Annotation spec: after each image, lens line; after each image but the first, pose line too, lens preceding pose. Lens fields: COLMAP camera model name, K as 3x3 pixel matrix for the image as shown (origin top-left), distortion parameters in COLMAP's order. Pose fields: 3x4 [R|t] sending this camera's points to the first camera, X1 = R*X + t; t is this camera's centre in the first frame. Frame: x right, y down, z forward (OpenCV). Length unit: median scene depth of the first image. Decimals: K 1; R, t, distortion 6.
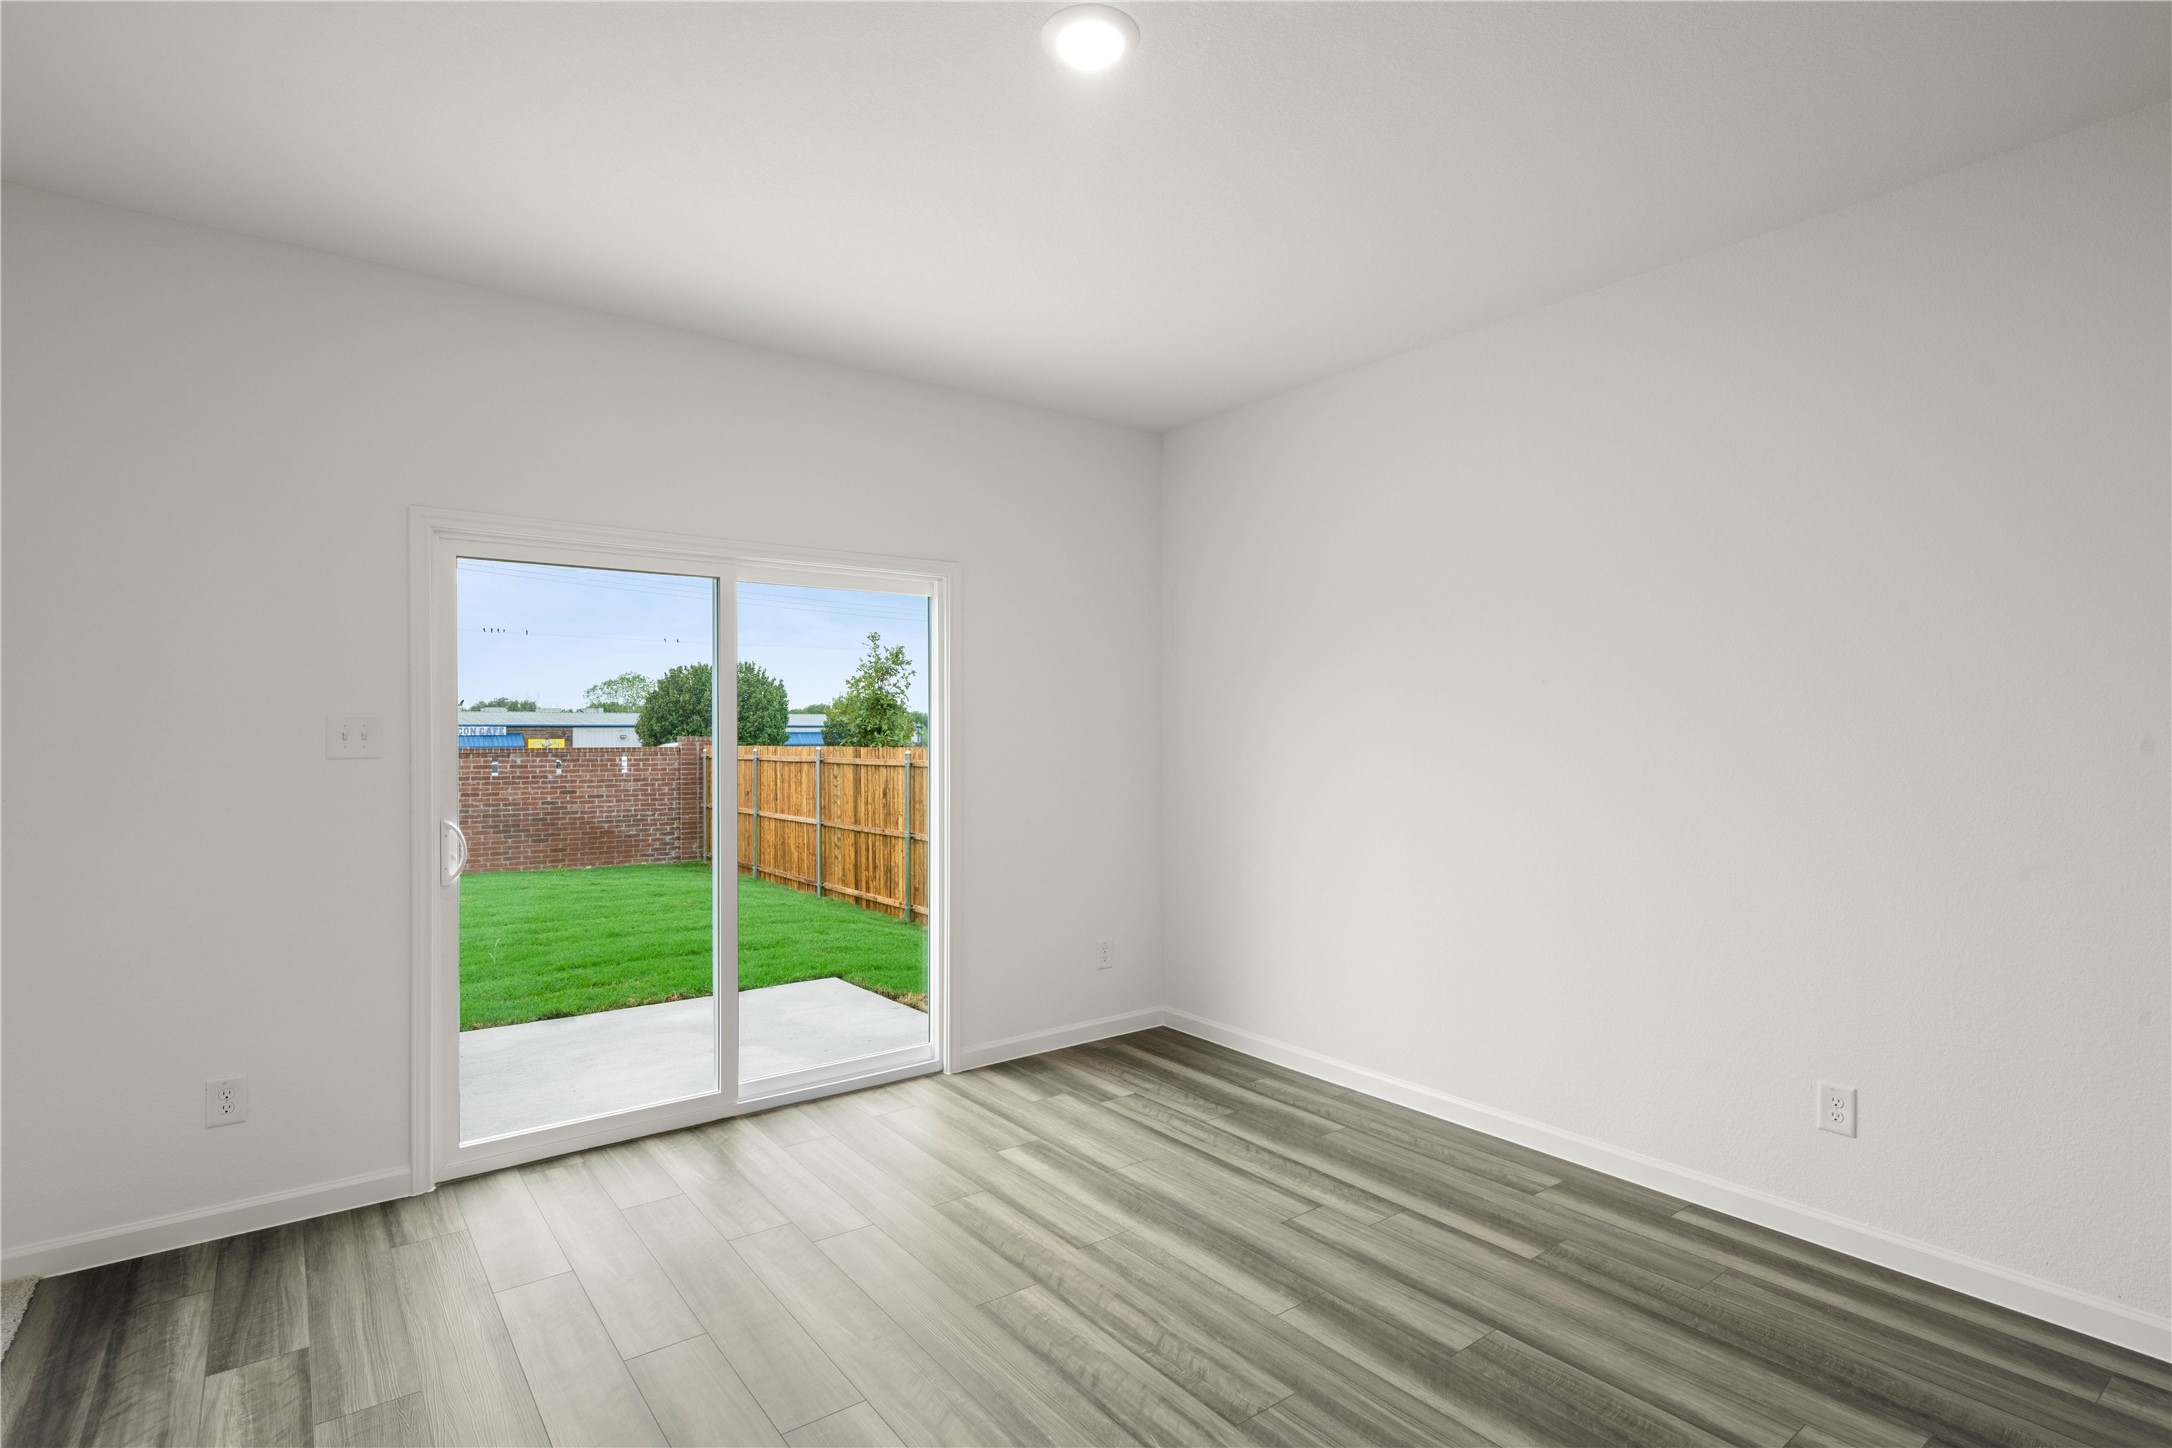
lens RADIAL K [[1051.9, 0, 1086.7], [0, 1051.9, 730.9], [0, 0, 1]] dist [-0.000403, 0.000004]
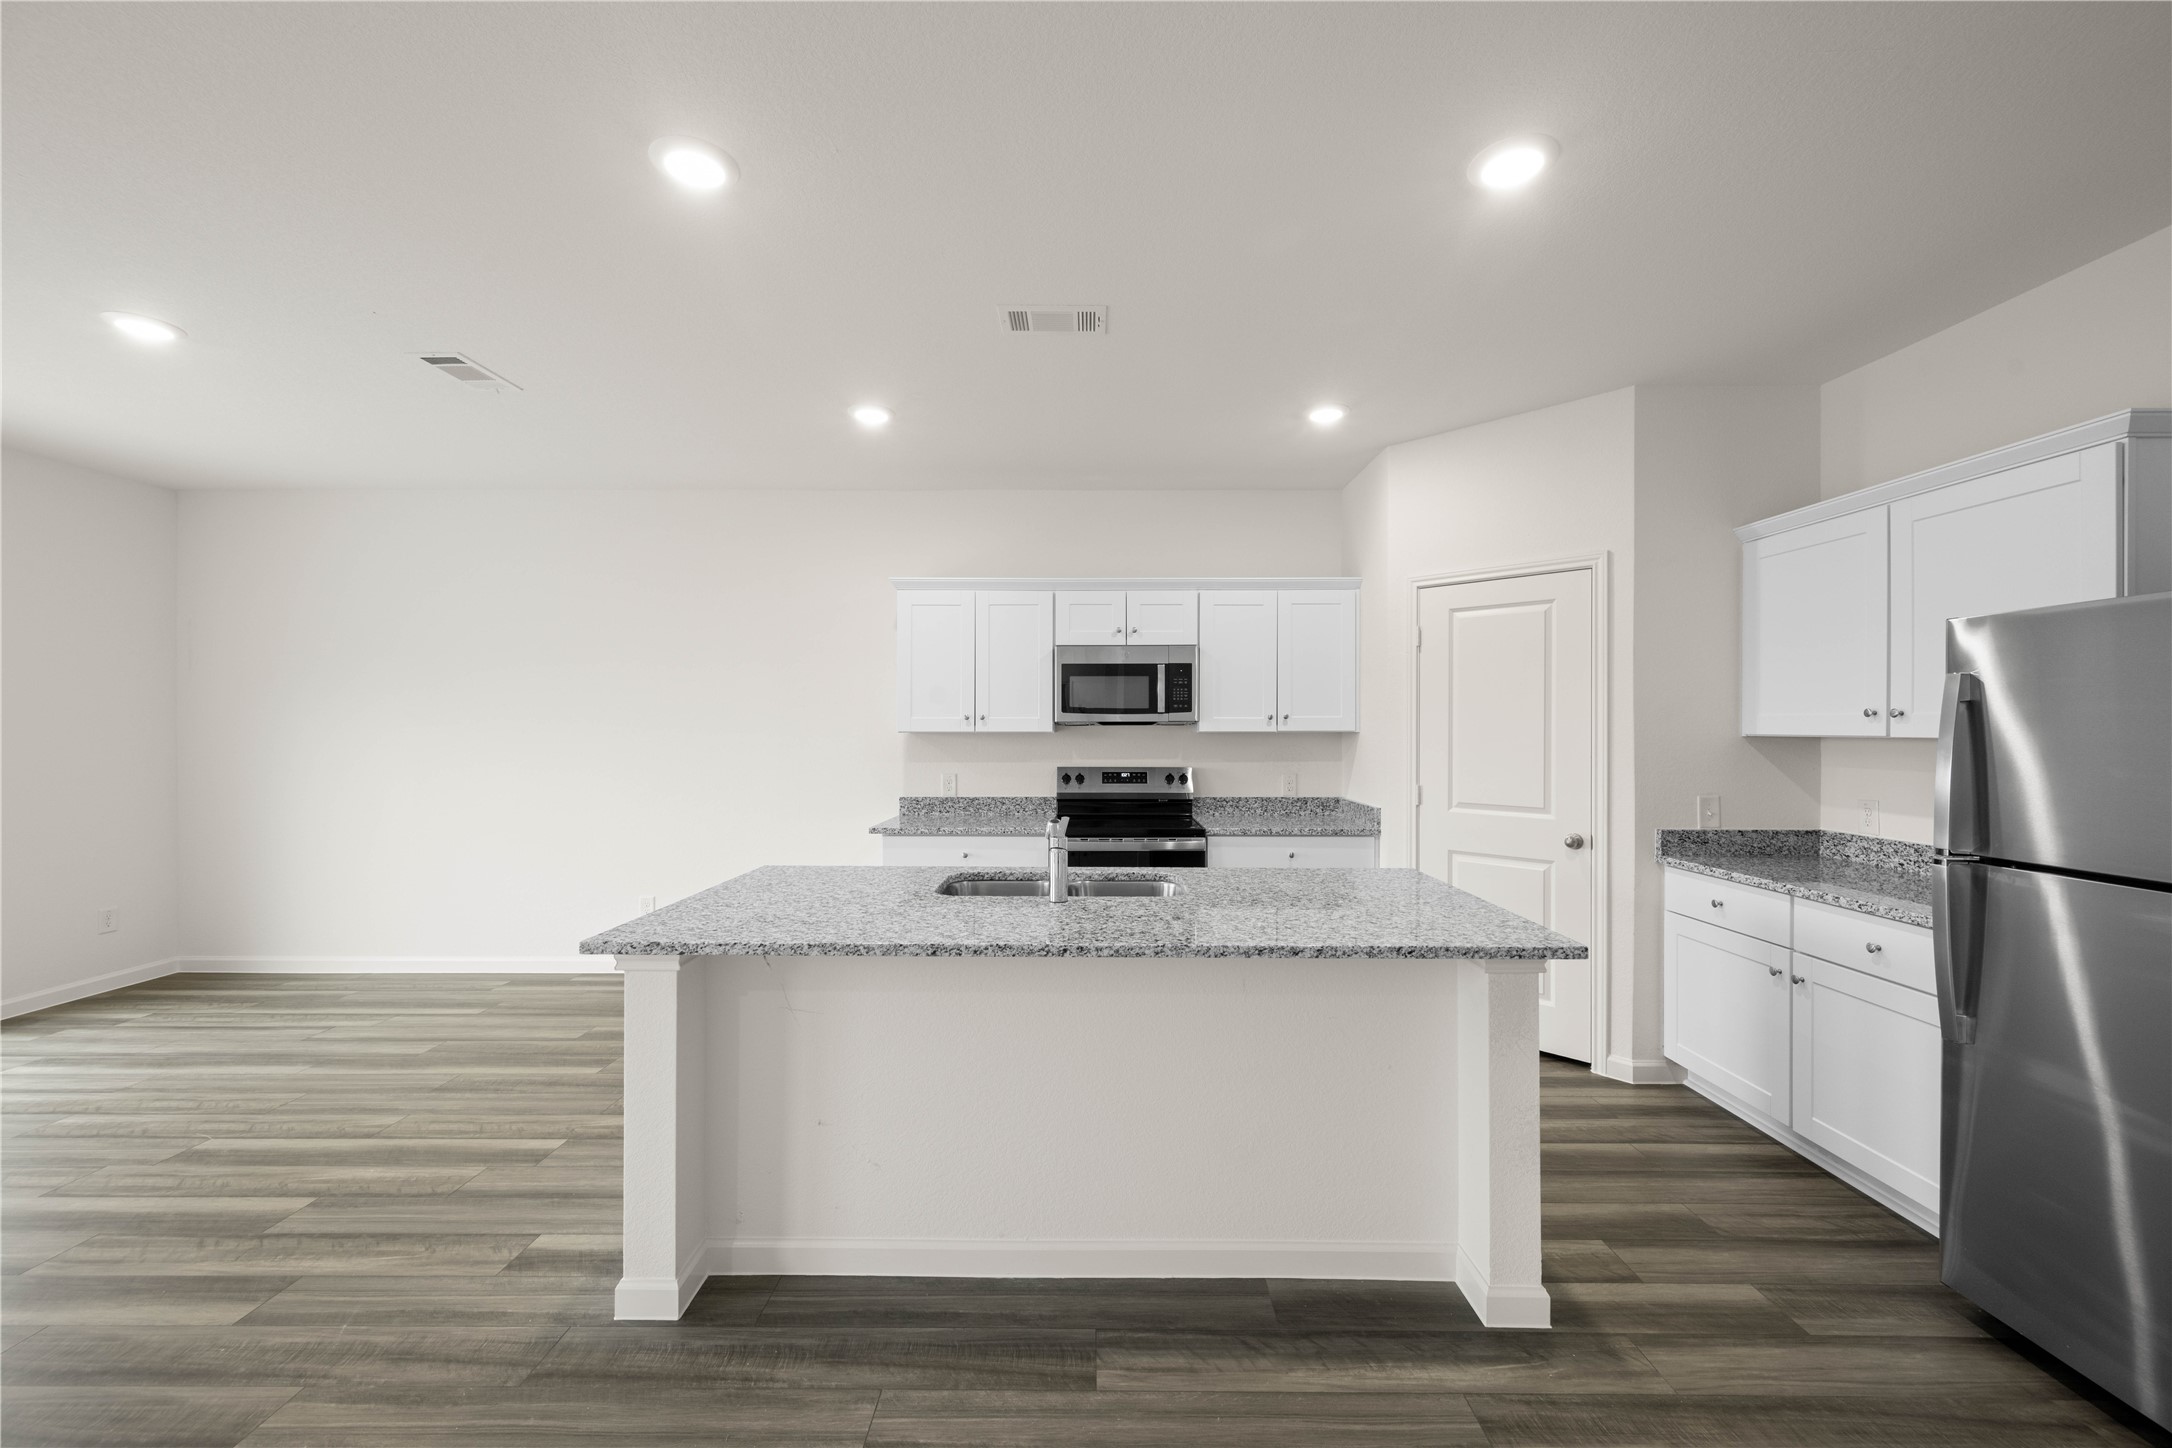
lens RADIAL K [[861.3, 0, 1077.7], [0, 861.3, 732.1], [0, 0, 1]] dist [0.001949, 0.000384]
pose [[0.620281, -0.009954, 0.784316, -0.107429], [0.002305, 0.999938, 0.010867, -0.010238], [-0.784376, -0.004933, 0.620266, -0.742447]]
